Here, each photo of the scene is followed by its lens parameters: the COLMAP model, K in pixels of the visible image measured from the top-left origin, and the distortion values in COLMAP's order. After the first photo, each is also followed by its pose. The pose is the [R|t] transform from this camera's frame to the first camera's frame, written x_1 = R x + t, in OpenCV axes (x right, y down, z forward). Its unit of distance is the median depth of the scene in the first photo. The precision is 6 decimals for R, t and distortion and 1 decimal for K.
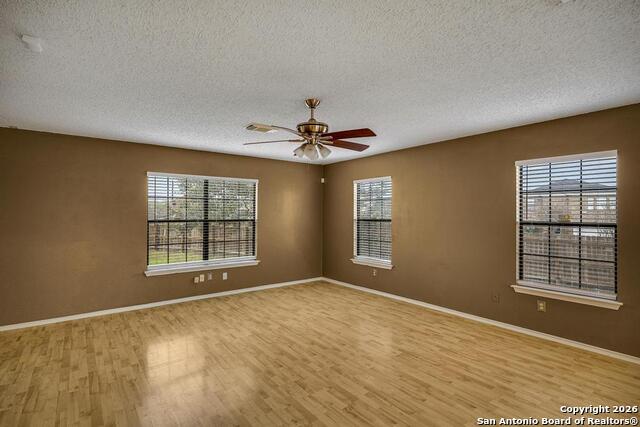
lens RADIAL K [[315.6, 0, 320.0], [0, 315.6, 213.5], [0, 0, 1]] dist [-0.000179, -0.000155]
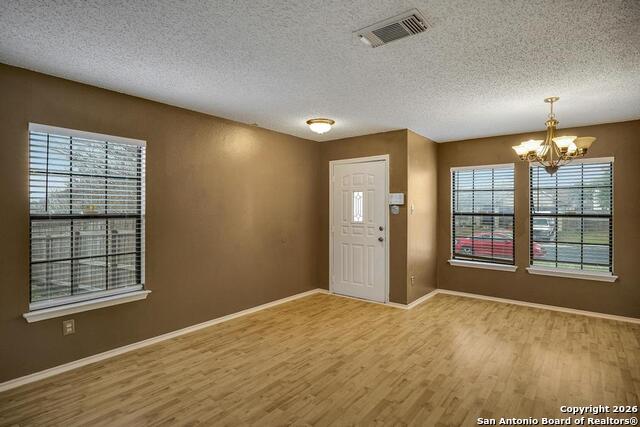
lens RADIAL K [[341.8, 0, 320.3], [0, 341.8, 206.5], [0, 0, 1]] dist [-0.001096, -0.000526]
pose [[-0.250784, -0.003635, 0.968036, -0.221190], [-0.005650, 0.999981, 0.002291, 0.003375], [-0.968027, -0.004895, -0.250800, 0.624172]]
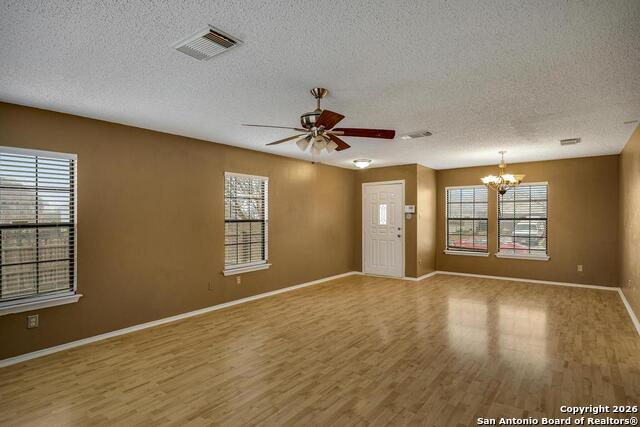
lens RADIAL K [[339.7, 0, 319.8], [0, 339.7, 217.2], [0, 0, 1]] dist [0.001760, 0.000117]
pose [[-0.256098, -0.007588, 0.966621, -0.811260], [0.001551, 0.999965, 0.008260, 0.006409], [-0.966650, 0.003614, -0.256077, 1.029563]]
